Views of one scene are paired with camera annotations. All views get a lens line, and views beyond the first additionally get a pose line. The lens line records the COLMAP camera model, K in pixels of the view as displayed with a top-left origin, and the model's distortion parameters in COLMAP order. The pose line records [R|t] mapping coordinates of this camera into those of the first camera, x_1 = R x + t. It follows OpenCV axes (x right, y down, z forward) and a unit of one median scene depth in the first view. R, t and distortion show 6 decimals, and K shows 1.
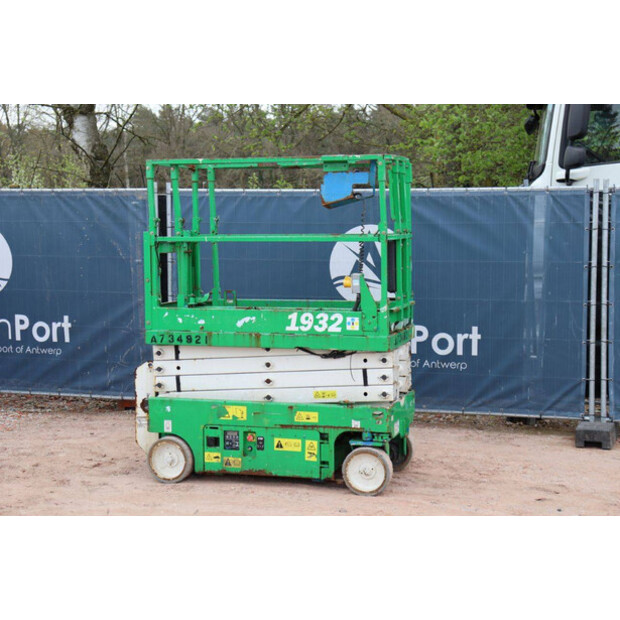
lens RADIAL K [[1057.0, 0, 311.6], [0, 1057.0, 316.1], [0, 0, 1]] dist [0.184750, 0.000000]
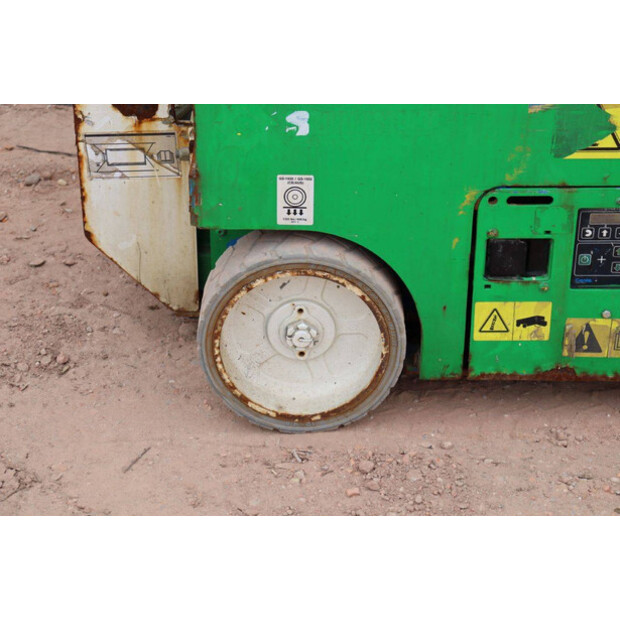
lens RADIAL K [[1423.1, 0, 306.3], [0, 1423.1, 309.6], [0, 0, 1]] dist [0.141883, 0.000000]
pose [[0.961183, -0.130242, 0.243238, -0.206616], [0.016418, 0.907013, 0.420783, 0.004349], [-0.275423, -0.400456, 0.873944, 0.750685]]
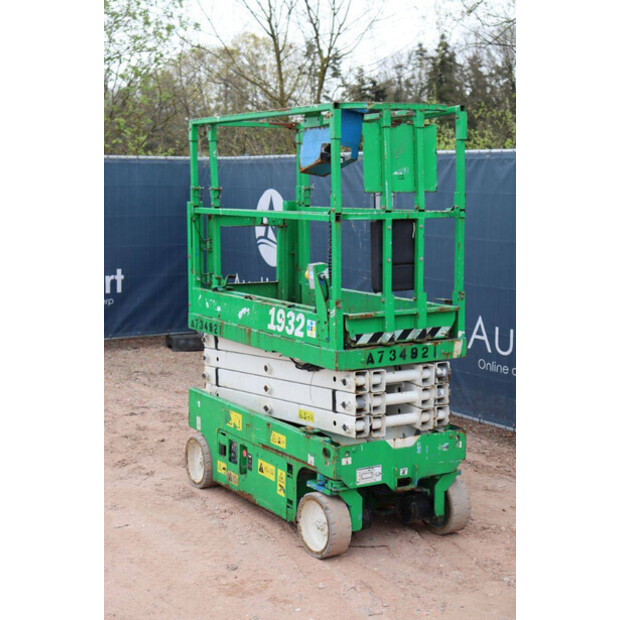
lens RADIAL K [[1057.0, 0, 311.2], [0, 1057.0, 304.3], [0, 0, 1]] dist [0.184750, 0.000000]
pose [[0.741156, 0.086004, -0.665801, 0.517247], [-0.069194, 0.996264, 0.051666, -0.047222], [0.667757, 0.007776, 0.744338, 0.409879]]
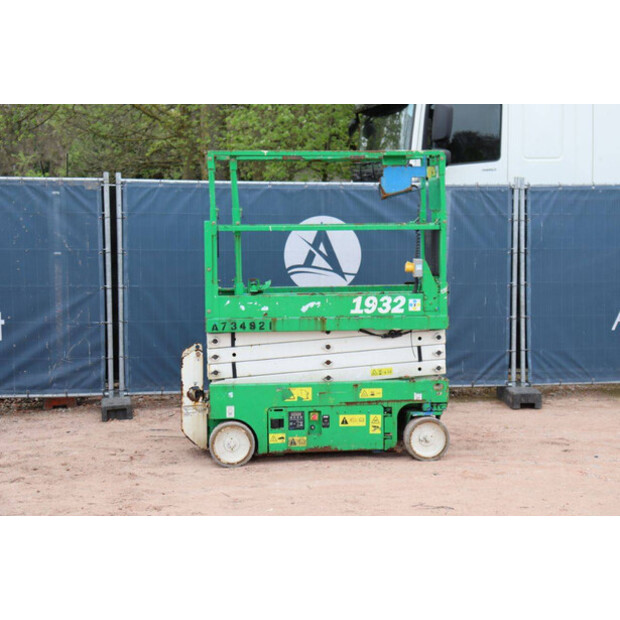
lens RADIAL K [[1057.0, 0, 315.7], [0, 1057.0, 312.6], [0, 0, 1]] dist [0.184750, 0.000000]
pose [[0.923756, -0.033313, 0.381531, -0.449648], [0.033319, 0.999423, 0.006594, 0.004224], [-0.381531, 0.006621, 0.924333, 0.025163]]
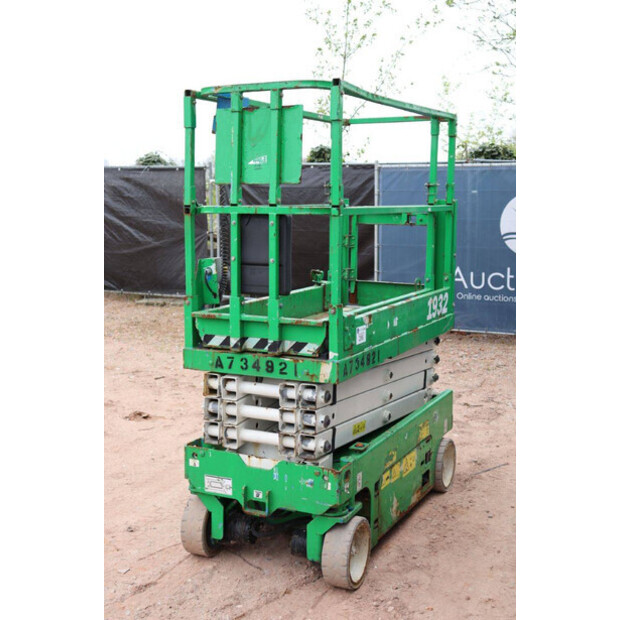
lens RADIAL K [[855.6, 0, 306.0], [0, 855.6, 309.8], [0, 0, 1]] dist [0.044492, 0.000000]
pose [[-0.155147, 0.139736, -0.977959, 0.587977], [-0.093818, 0.983387, 0.155395, -0.097401], [0.983427, 0.115859, -0.139460, 1.081224]]
